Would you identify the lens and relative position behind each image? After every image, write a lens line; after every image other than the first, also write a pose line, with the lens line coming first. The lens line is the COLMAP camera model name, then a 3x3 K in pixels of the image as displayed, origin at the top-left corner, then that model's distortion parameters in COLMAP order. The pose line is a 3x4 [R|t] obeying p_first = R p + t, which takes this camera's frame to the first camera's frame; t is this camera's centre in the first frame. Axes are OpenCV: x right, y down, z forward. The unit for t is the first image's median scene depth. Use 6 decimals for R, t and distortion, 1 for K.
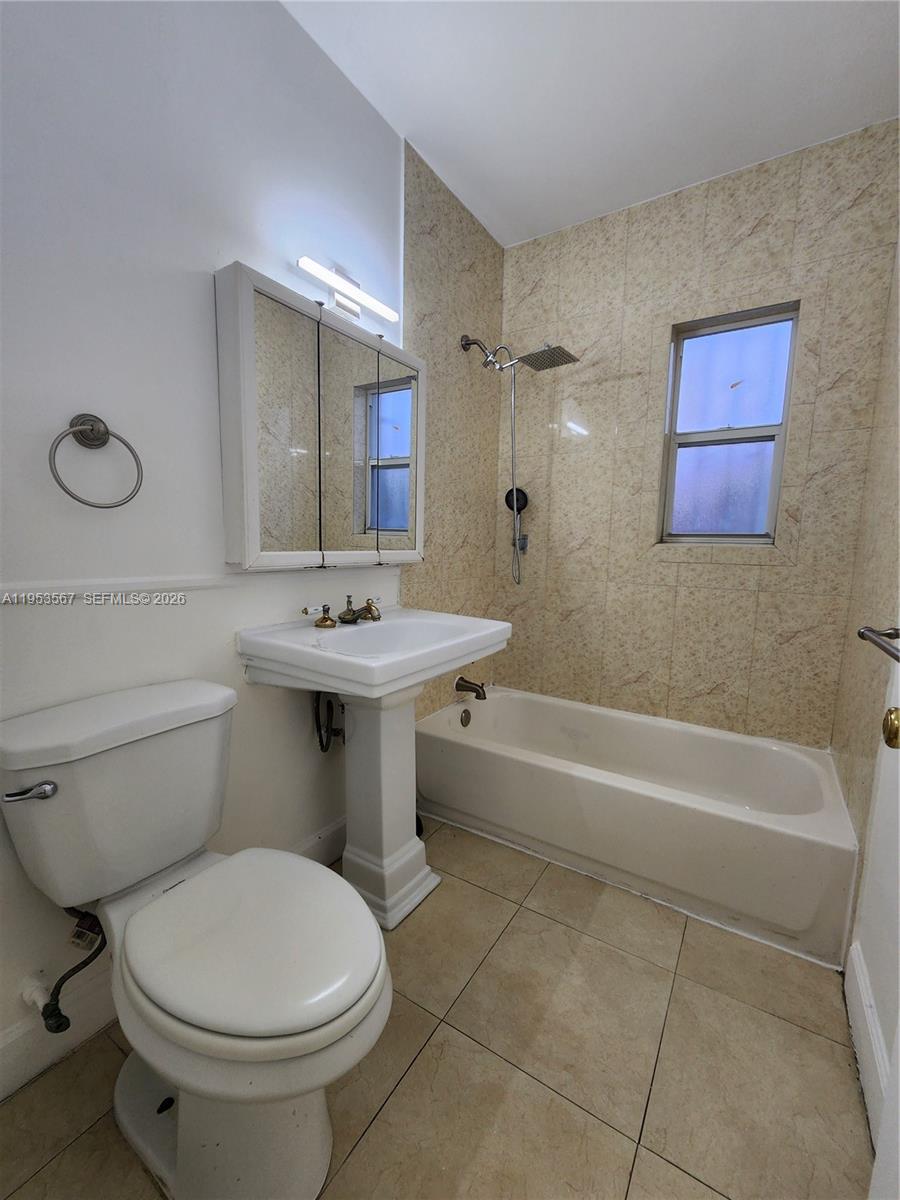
lens RADIAL K [[489.5, 0, 452.4], [0, 489.5, 608.3], [0, 0, 1]] dist [-0.000611, 0.000036]
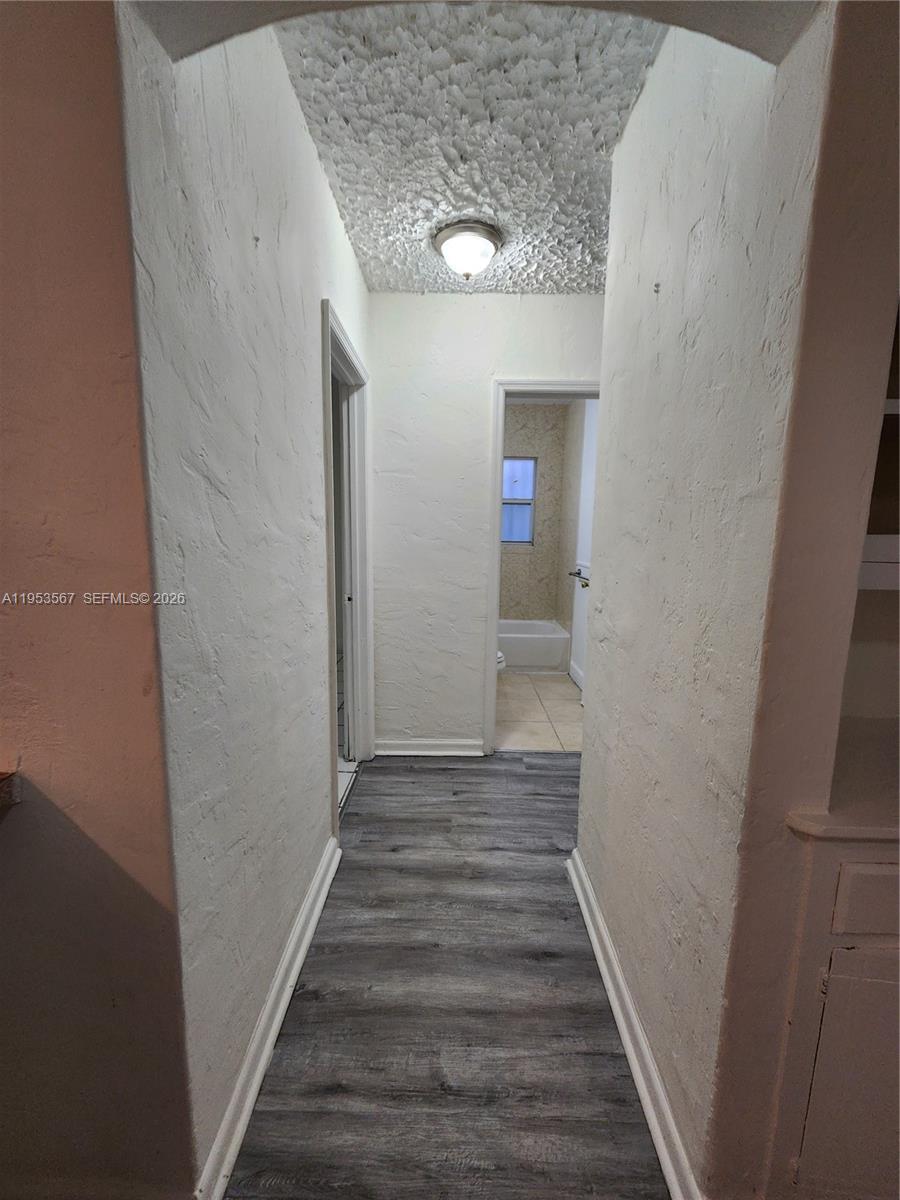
lens RADIAL K [[489.5, 0, 449.1], [0, 489.5, 598.8], [0, 0, 1]] dist [-0.000611, 0.000036]
pose [[0.853992, -0.082354, 0.513727, -1.139457], [0.070996, 0.996603, 0.041742, 0.012250], [-0.515419, 0.000825, 0.856938, -1.049061]]
